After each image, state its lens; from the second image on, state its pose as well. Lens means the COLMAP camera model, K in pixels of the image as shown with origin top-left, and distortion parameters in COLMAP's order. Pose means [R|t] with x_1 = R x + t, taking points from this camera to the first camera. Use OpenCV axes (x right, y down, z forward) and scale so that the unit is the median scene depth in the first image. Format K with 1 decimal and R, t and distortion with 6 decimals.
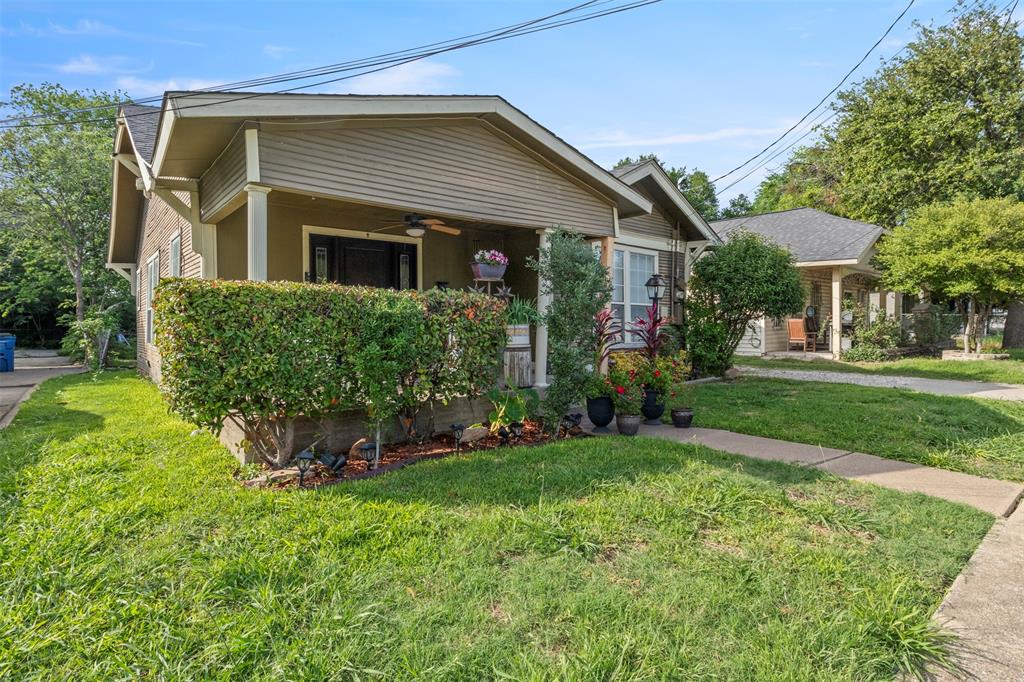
lens RADIAL K [[522.0, 0, 512.0], [0, 522.0, 341.0], [0, 0, 1]] dist [0.000627, 0.000111]
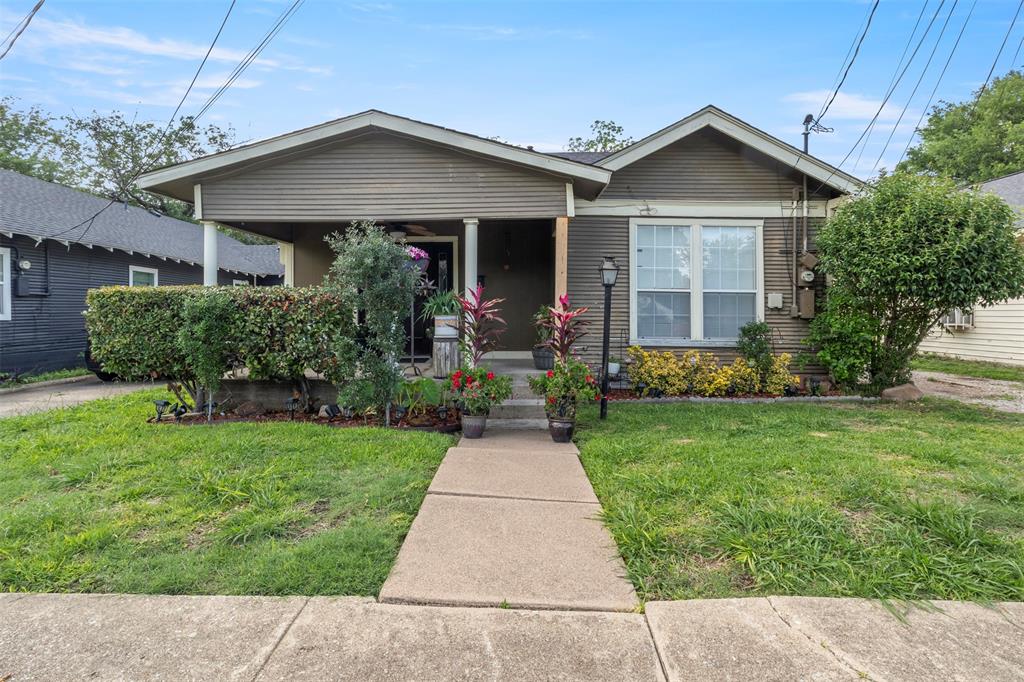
lens RADIAL K [[529.7, 0, 509.3], [0, 529.7, 314.5], [0, 0, 1]] dist [-0.001344, -0.000375]
pose [[0.758003, 0.003159, -0.652243, 0.731292], [-0.025071, 0.999390, -0.024295, -0.010657], [0.651769, 0.034768, 0.757620, 0.274997]]
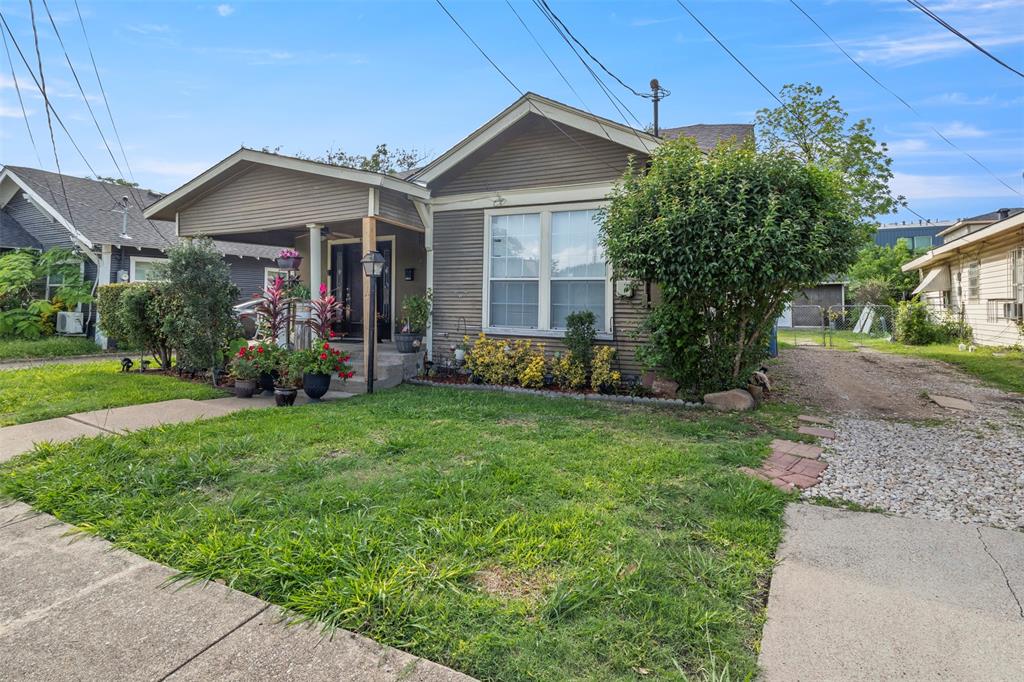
lens RADIAL K [[535.6, 0, 513.8], [0, 535.6, 284.6], [0, 0, 1]] dist [-0.000363, -0.000017]
pose [[0.377851, -0.030559, -0.925362, 1.309210], [-0.039023, 0.998041, -0.048893, -0.030717], [0.925044, 0.054585, 0.375918, 0.923429]]
